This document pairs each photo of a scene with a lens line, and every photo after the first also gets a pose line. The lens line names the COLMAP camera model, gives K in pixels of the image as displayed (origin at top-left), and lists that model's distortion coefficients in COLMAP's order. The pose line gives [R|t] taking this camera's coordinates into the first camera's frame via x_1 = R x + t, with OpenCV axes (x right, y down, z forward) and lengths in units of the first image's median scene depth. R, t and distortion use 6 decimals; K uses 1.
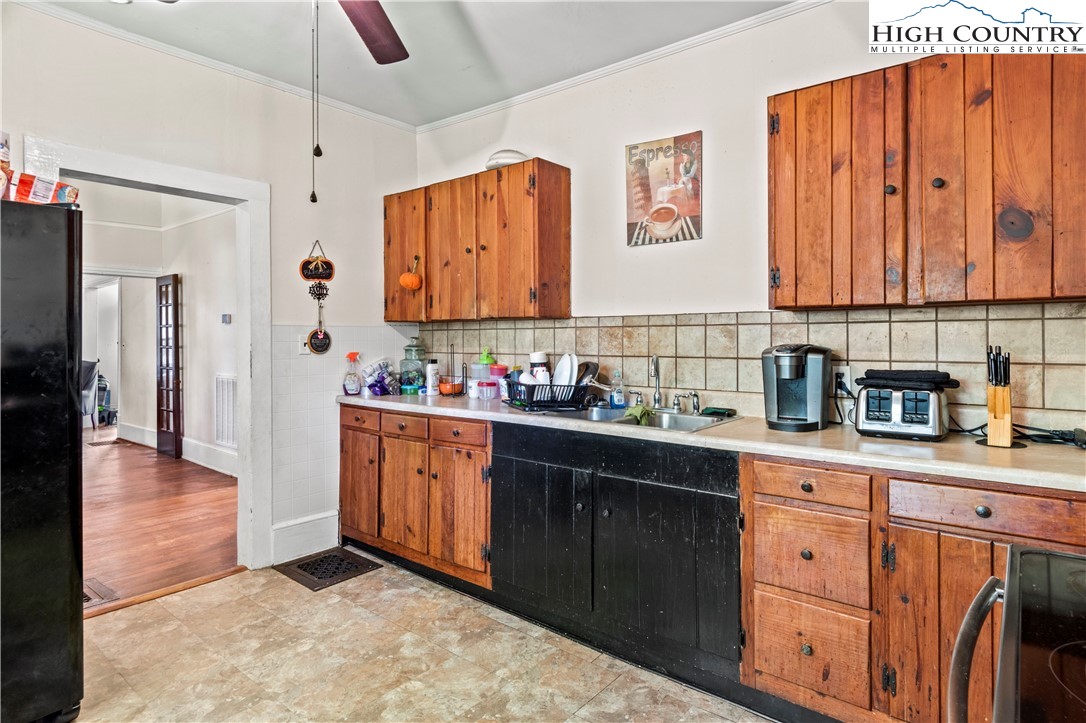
lens RADIAL K [[597.3, 0, 548.3], [0, 597.3, 337.5], [0, 0, 1]] dist [0.003084, 0.001936]
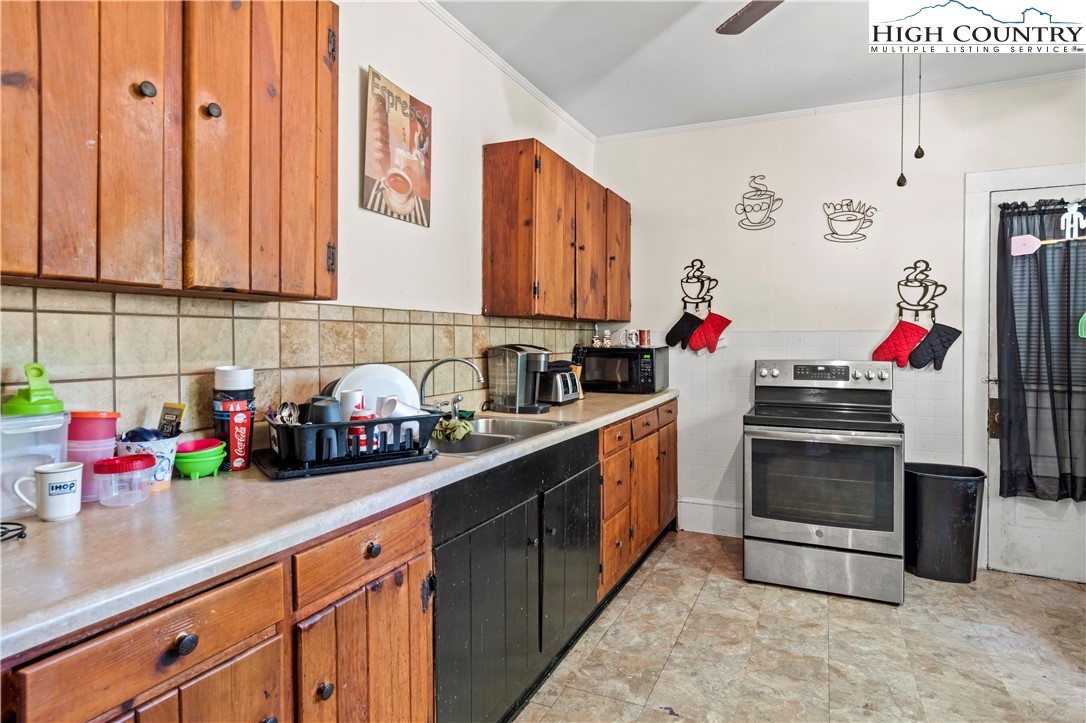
lens RADIAL K [[597.3, 0, 584.9], [0, 597.3, 338.5], [0, 0, 1]] dist [0.003084, 0.001936]
pose [[-0.296602, -0.005221, 0.954987, -0.645278], [-0.012982, 0.999915, 0.001434, -0.003374], [-0.954913, -0.011972, -0.296645, 1.001458]]
